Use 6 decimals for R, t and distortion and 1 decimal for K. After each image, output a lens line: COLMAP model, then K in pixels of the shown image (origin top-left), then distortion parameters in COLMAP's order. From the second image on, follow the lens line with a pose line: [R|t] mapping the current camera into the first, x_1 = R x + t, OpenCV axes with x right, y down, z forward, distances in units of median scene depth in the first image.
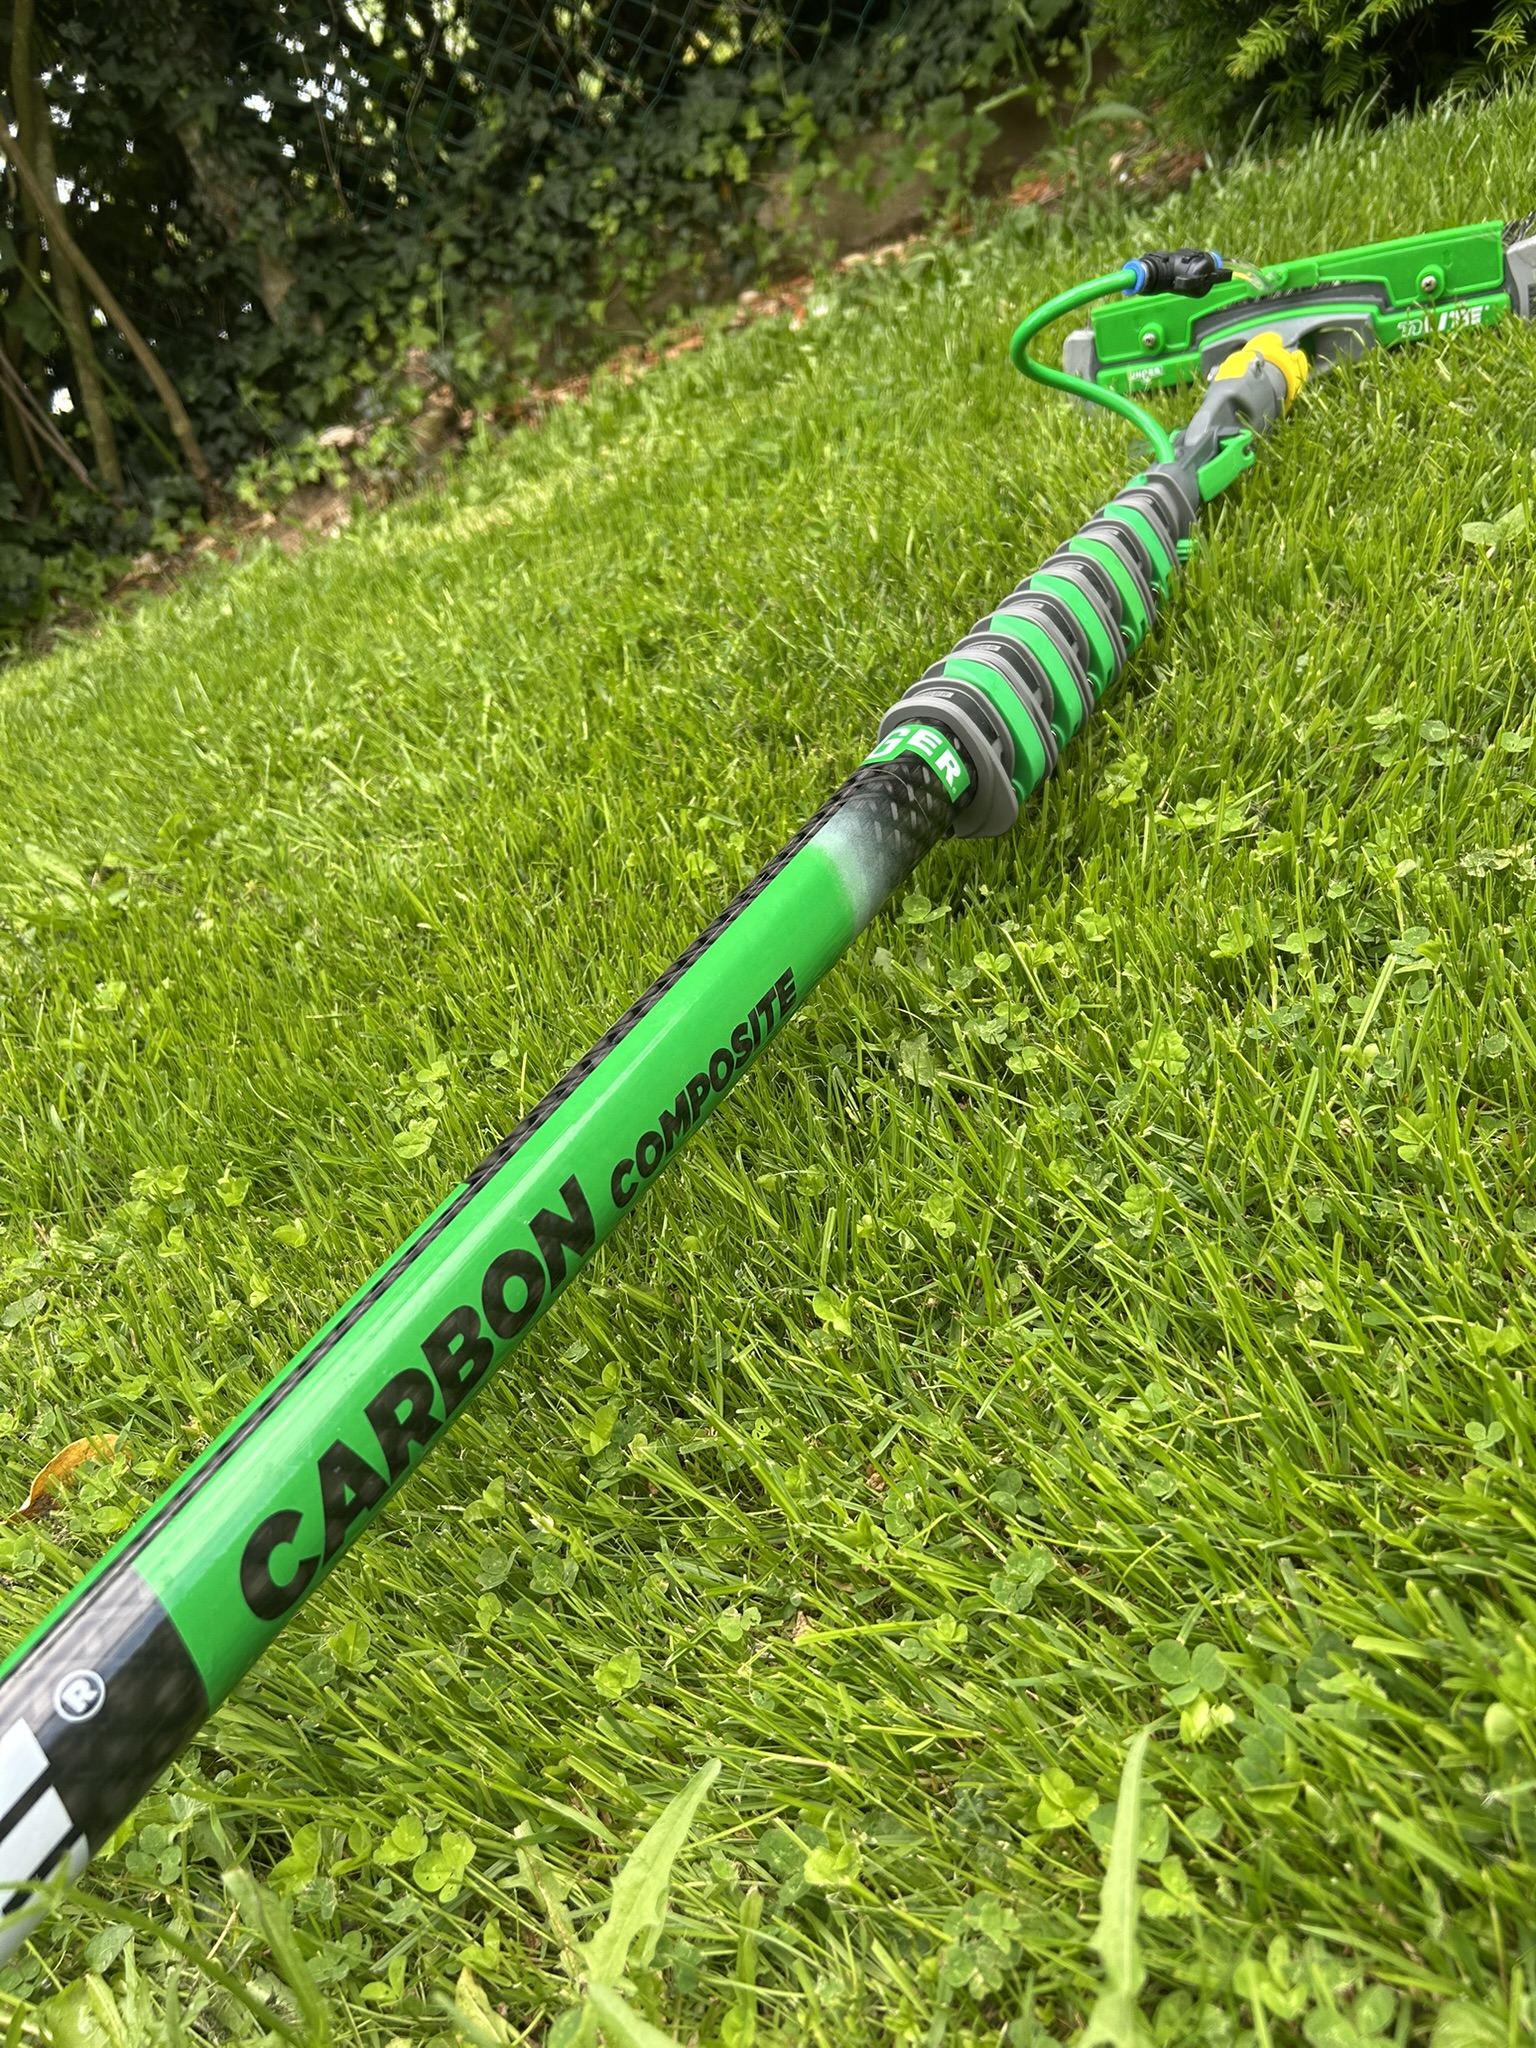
lens RADIAL K [[1541.1, 0, 768.0], [0, 1541.1, 1024.0], [0, 0, 1]] dist [-0.000489, -0.027454]
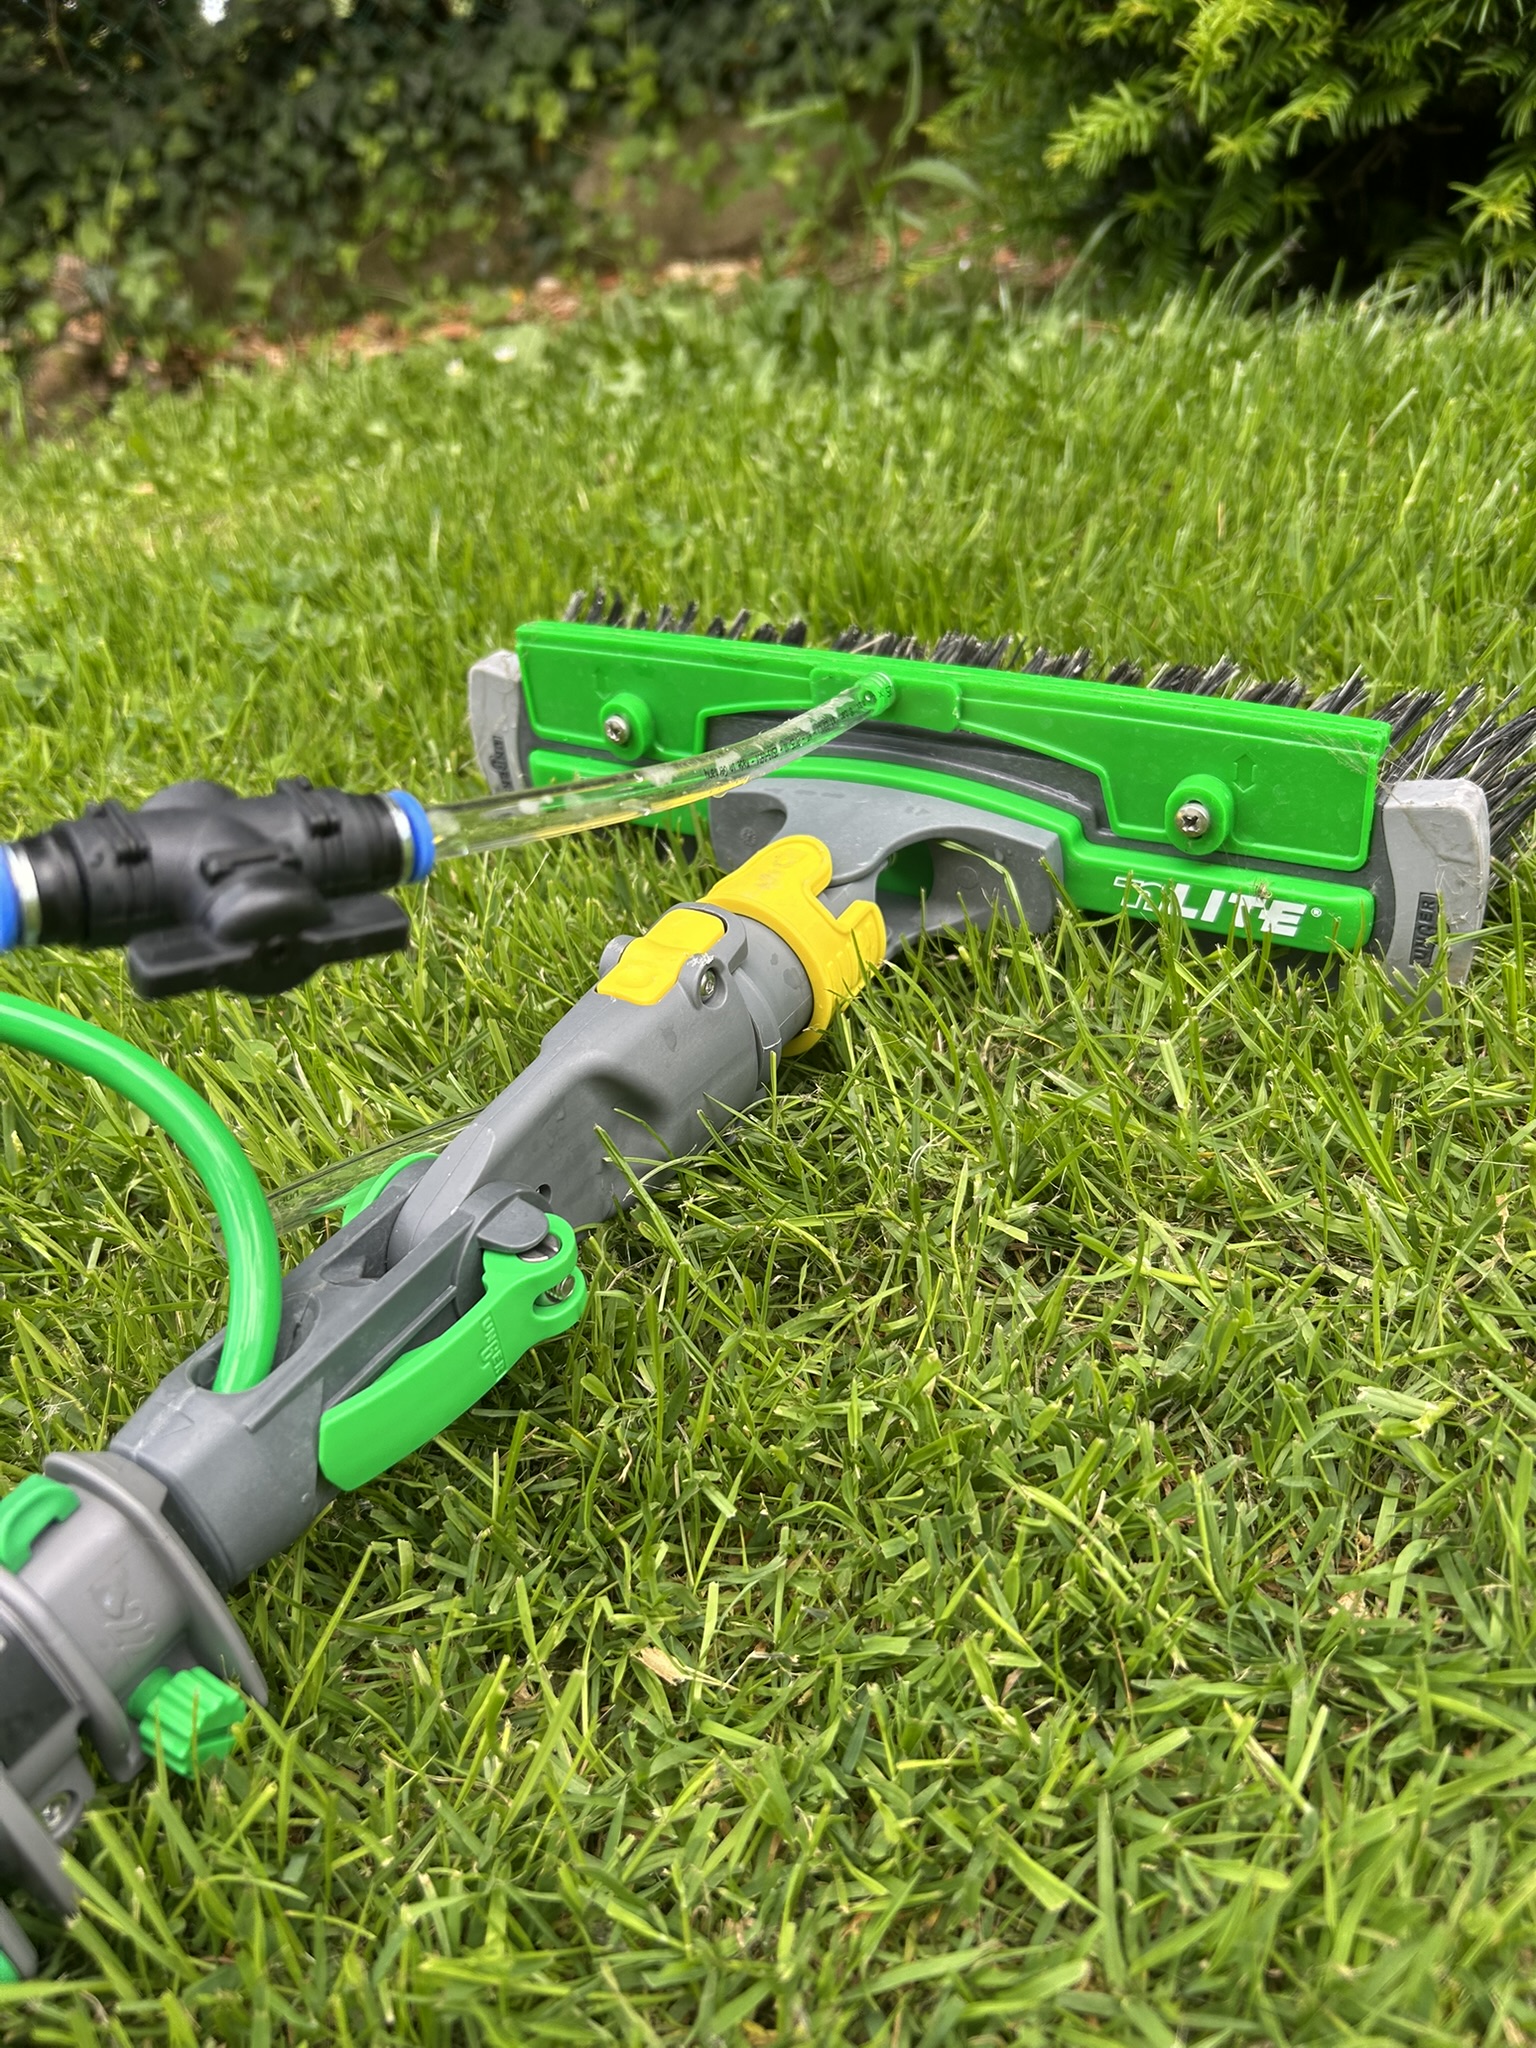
lens RADIAL K [[1568.9, 0, 814.1], [0, 1568.9, 1020.6], [0, 0, 1]] dist [0.048561, -0.097276]
pose [[0.977120, 0.174588, 0.121469, 0.095938], [-0.175200, 0.984516, -0.005708, -0.134558], [-0.120585, -0.015704, 0.992579, 0.196791]]
